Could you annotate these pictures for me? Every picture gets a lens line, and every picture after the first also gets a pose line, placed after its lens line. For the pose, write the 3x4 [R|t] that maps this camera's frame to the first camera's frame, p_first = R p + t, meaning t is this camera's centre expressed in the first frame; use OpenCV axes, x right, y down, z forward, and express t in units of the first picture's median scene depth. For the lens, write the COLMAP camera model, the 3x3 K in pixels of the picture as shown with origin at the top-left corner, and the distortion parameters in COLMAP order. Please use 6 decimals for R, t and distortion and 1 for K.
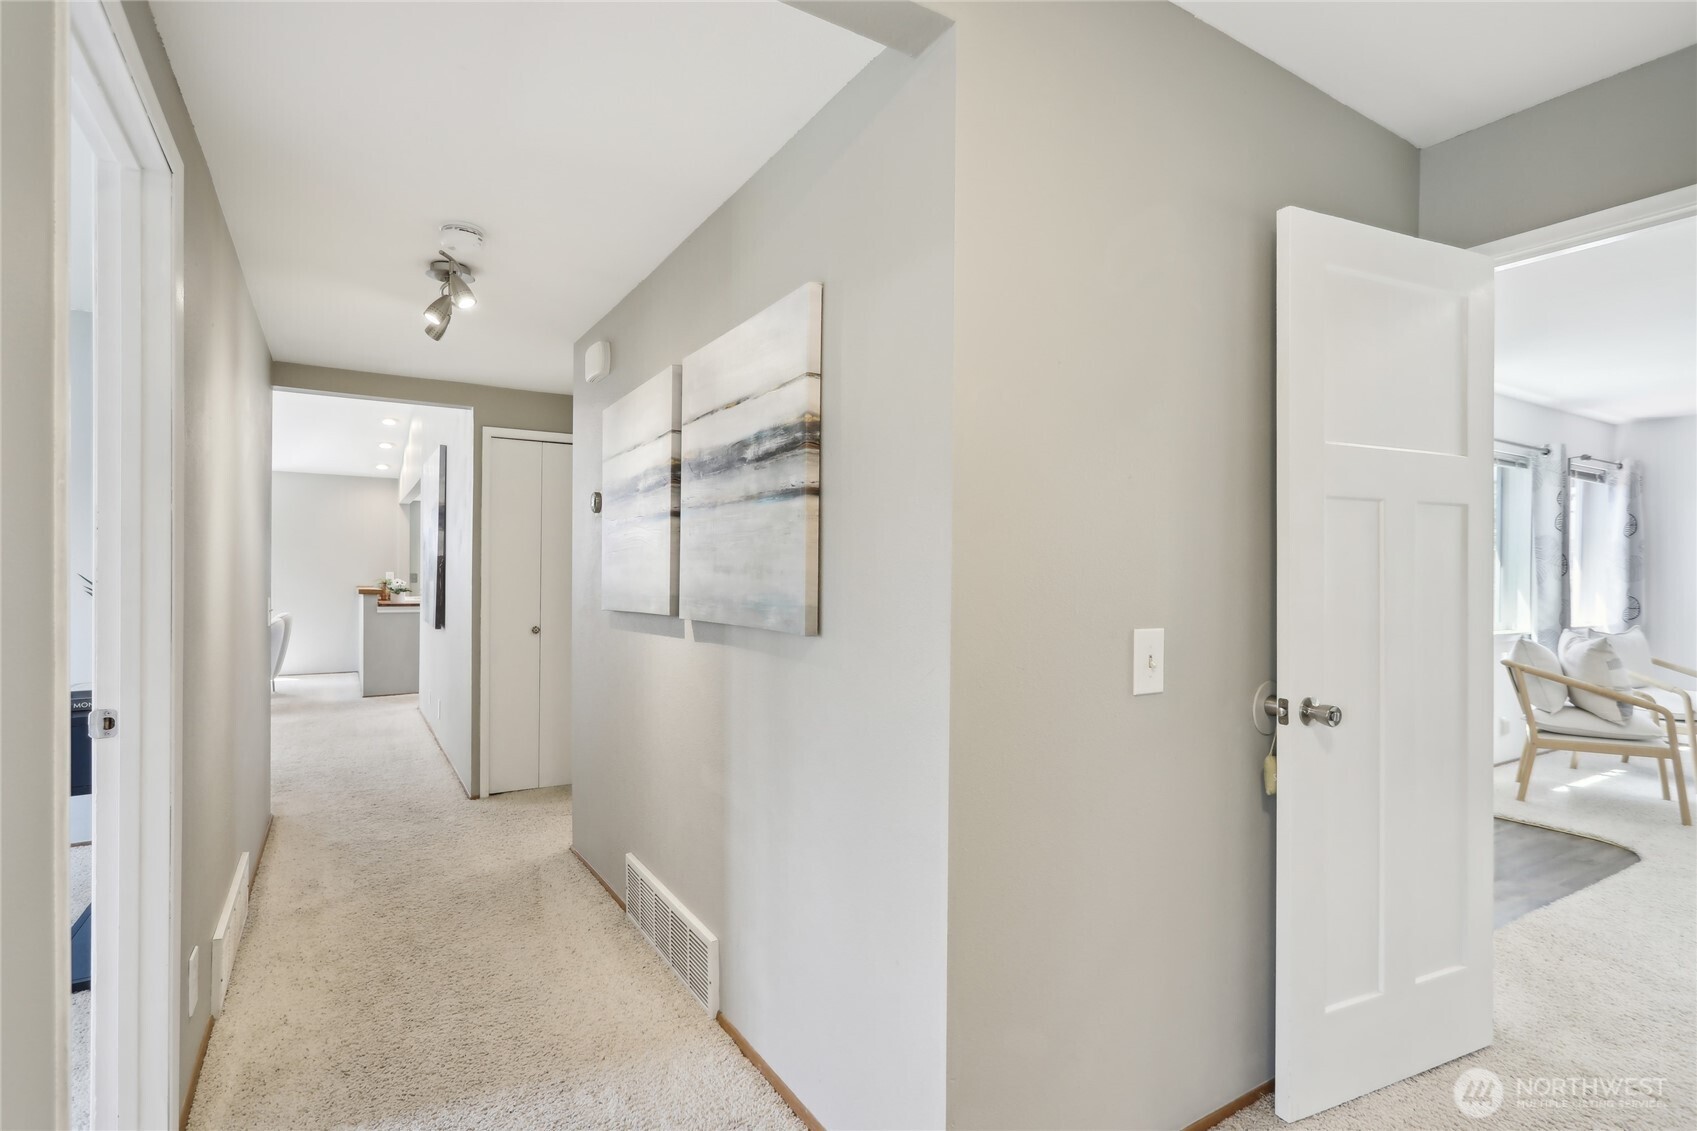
lens RADIAL K [[819.4, 0, 849.8], [0, 819.4, 581.1], [0, 0, 1]] dist [0.000158, 0.000657]
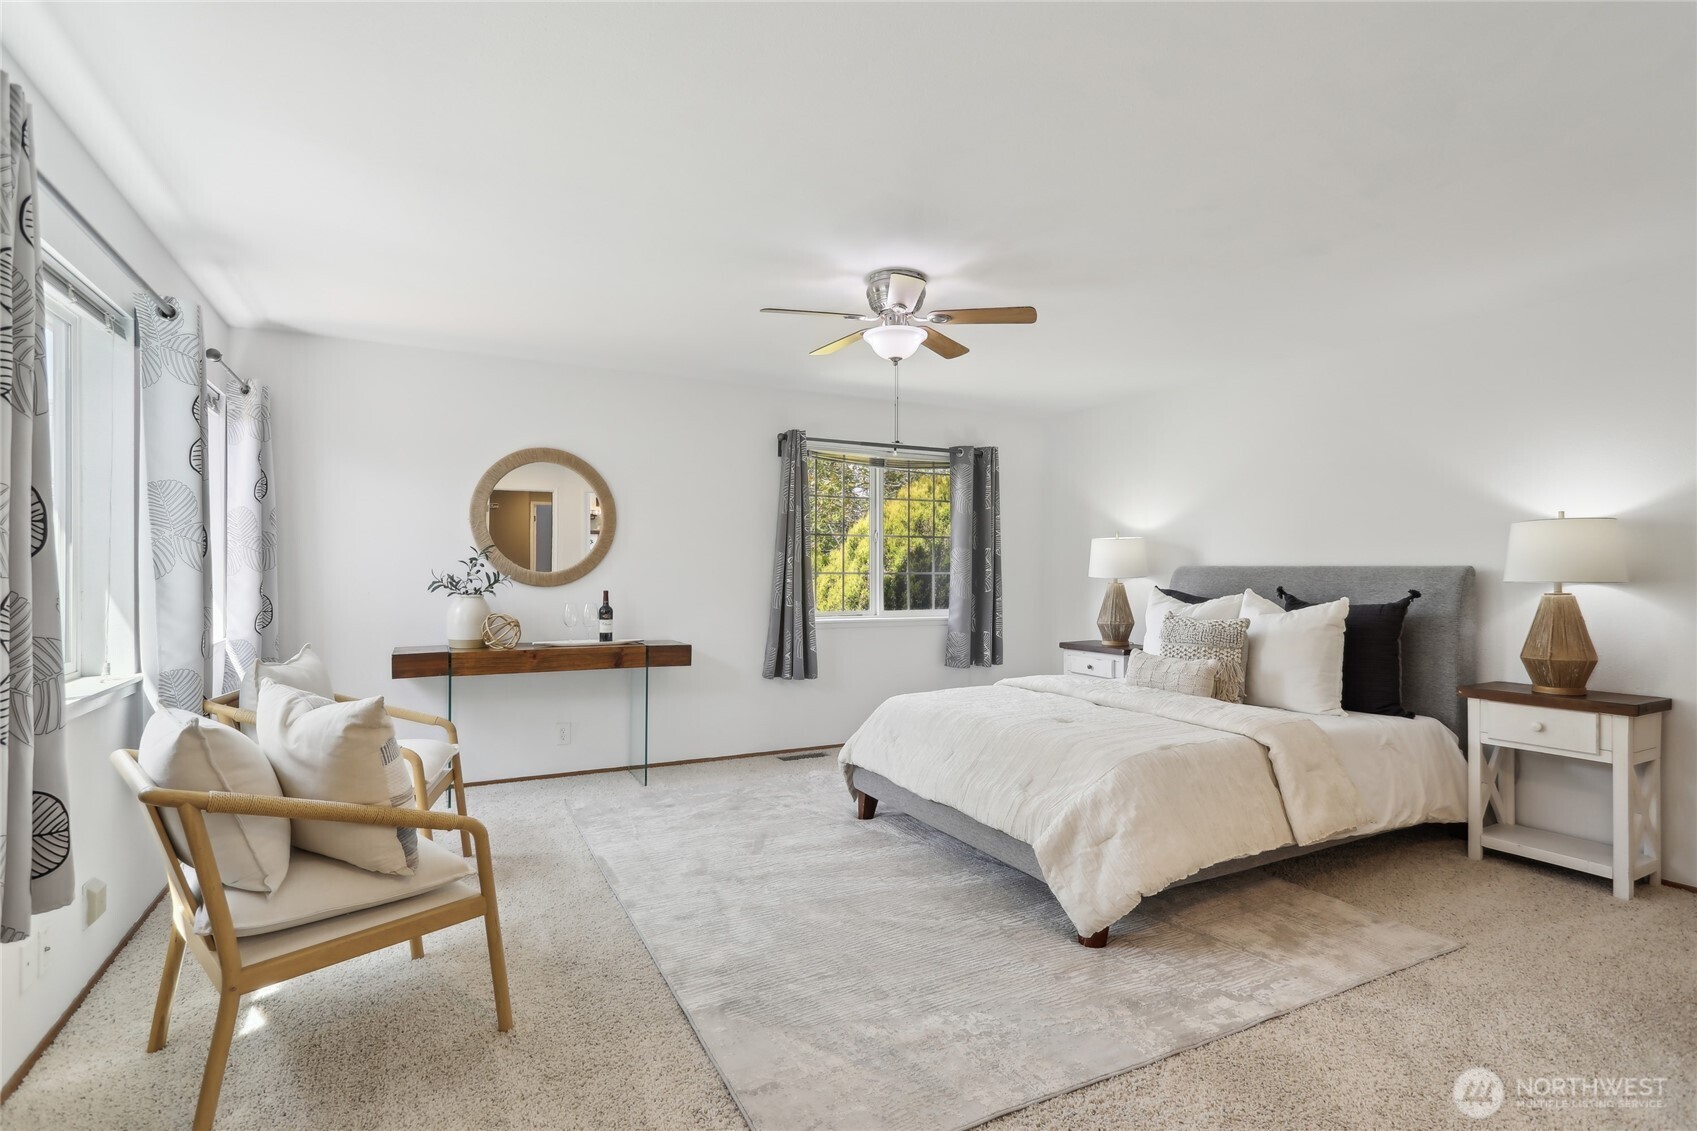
lens RADIAL K [[819.4, 0, 852.3], [0, 819.4, 572.0], [0, 0, 1]] dist [0.000158, 0.000657]
pose [[0.062646, -0.008907, 0.997996, 0.462294], [-0.000766, 0.999959, 0.008973, -0.005747], [-0.998036, -0.001327, 0.062637, 0.679823]]
